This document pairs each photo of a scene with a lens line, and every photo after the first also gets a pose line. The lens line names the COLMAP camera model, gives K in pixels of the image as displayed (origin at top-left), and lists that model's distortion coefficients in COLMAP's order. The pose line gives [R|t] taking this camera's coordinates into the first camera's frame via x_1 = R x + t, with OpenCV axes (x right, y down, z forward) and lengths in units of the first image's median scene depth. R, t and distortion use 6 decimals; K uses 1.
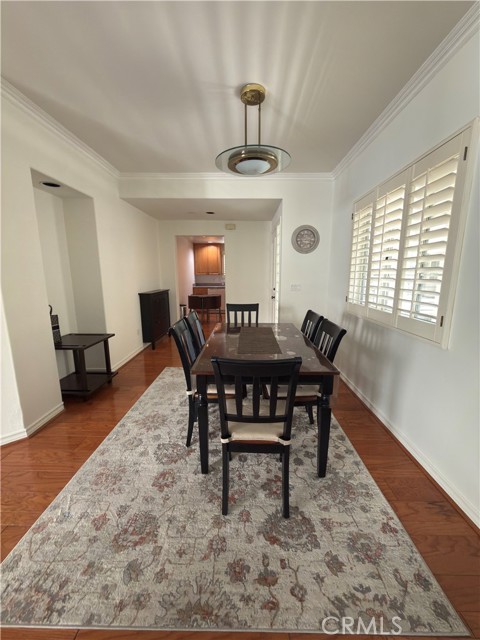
lens RADIAL K [[254.5, 0, 240.5], [0, 254.5, 318.7], [0, 0, 1]] dist [0.000685, -0.000250]
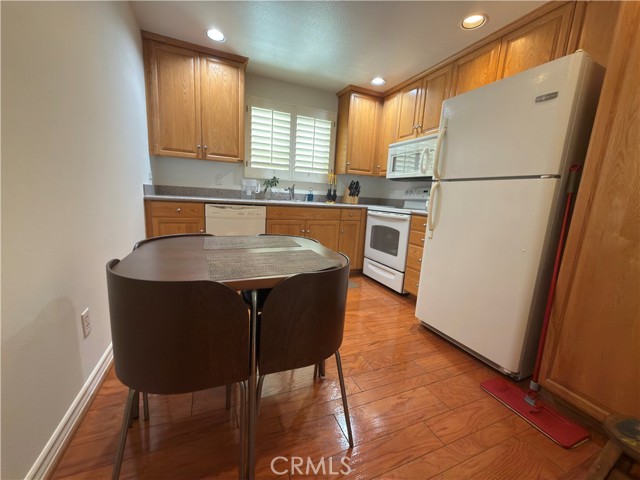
lens RADIAL K [[254.5, 0, 319.0], [0, 254.5, 240.5], [0, 0, 1]] dist [0.000685, -0.000250]
pose [[0.911108, -0.016277, 0.411846, -0.584917], [0.013734, 0.999864, 0.009134, -0.347160], [-0.411939, -0.002665, 0.911207, 3.056448]]
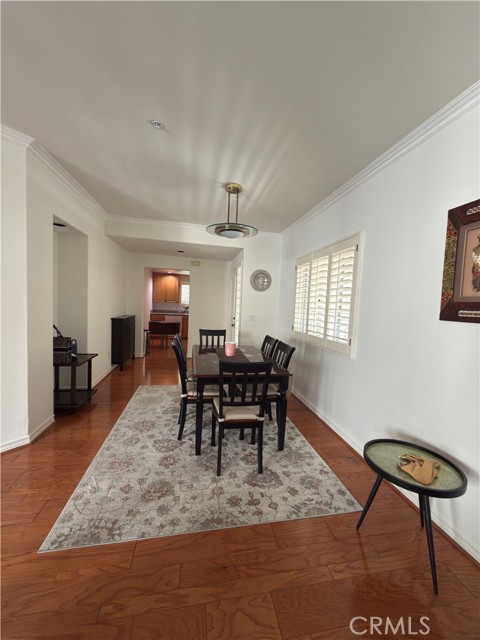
lens RADIAL K [[254.5, 0, 239.7], [0, 254.5, 318.5], [0, 0, 1]] dist [0.000685, -0.000250]
pose [[0.977954, 0.033683, 0.206085, -0.198808], [-0.010819, 0.993752, -0.111082, 0.038279], [-0.208539, 0.106403, 0.972209, -0.369440]]
